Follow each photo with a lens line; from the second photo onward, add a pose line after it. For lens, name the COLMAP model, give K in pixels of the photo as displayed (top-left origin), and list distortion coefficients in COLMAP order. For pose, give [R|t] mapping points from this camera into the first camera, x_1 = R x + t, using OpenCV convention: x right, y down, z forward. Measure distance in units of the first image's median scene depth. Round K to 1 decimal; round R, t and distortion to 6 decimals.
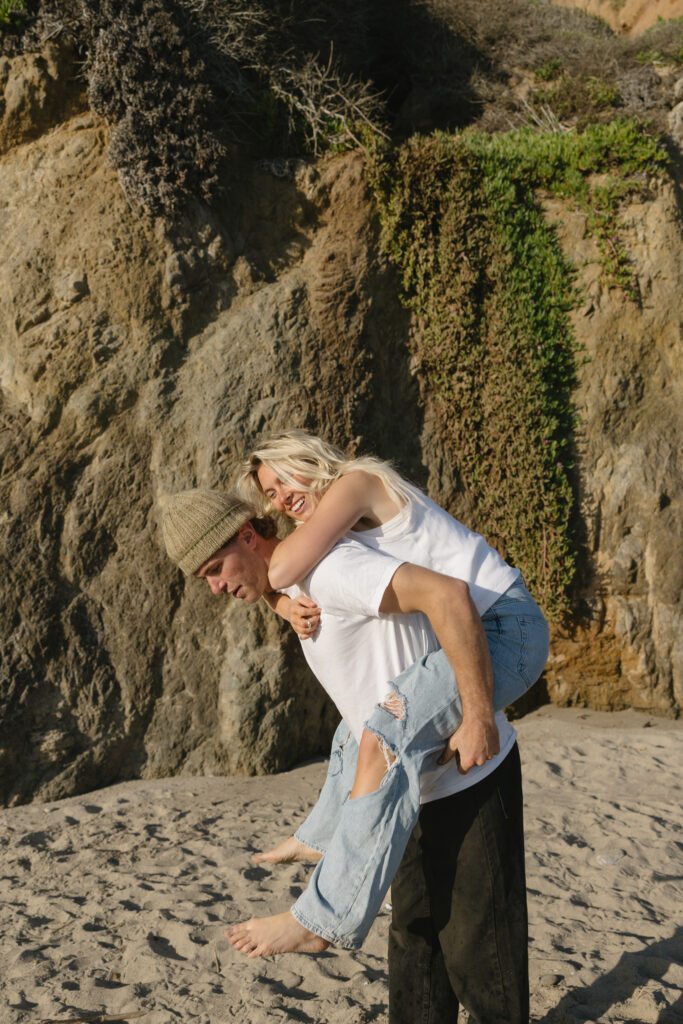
lens RADIAL K [[823.7, 0, 339.6], [0, 823.7, 523.2], [0, 0, 1]] dist [-0.004069, 0.010238]
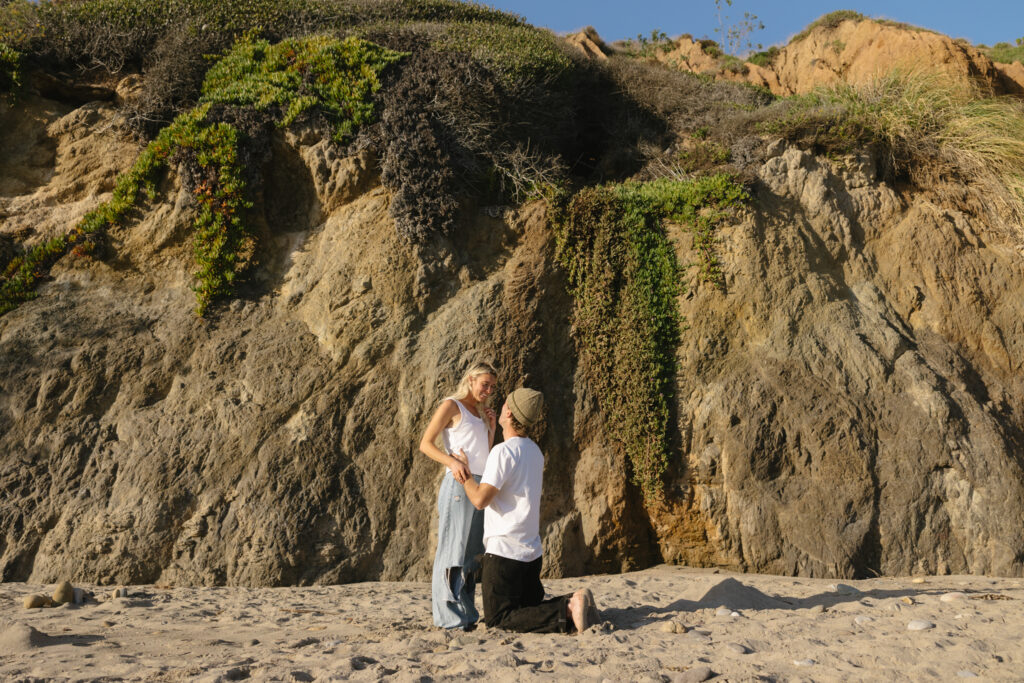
lens RADIAL K [[777.8, 0, 510.7], [0, 777.8, 329.6], [0, 0, 1]] dist [0.002037, 0.000431]
pose [[0.984277, 0.000942, -0.176630, 0.255751], [-0.036448, 0.979547, -0.197885, 0.109676], [0.172831, 0.201211, 0.964180, -0.474223]]
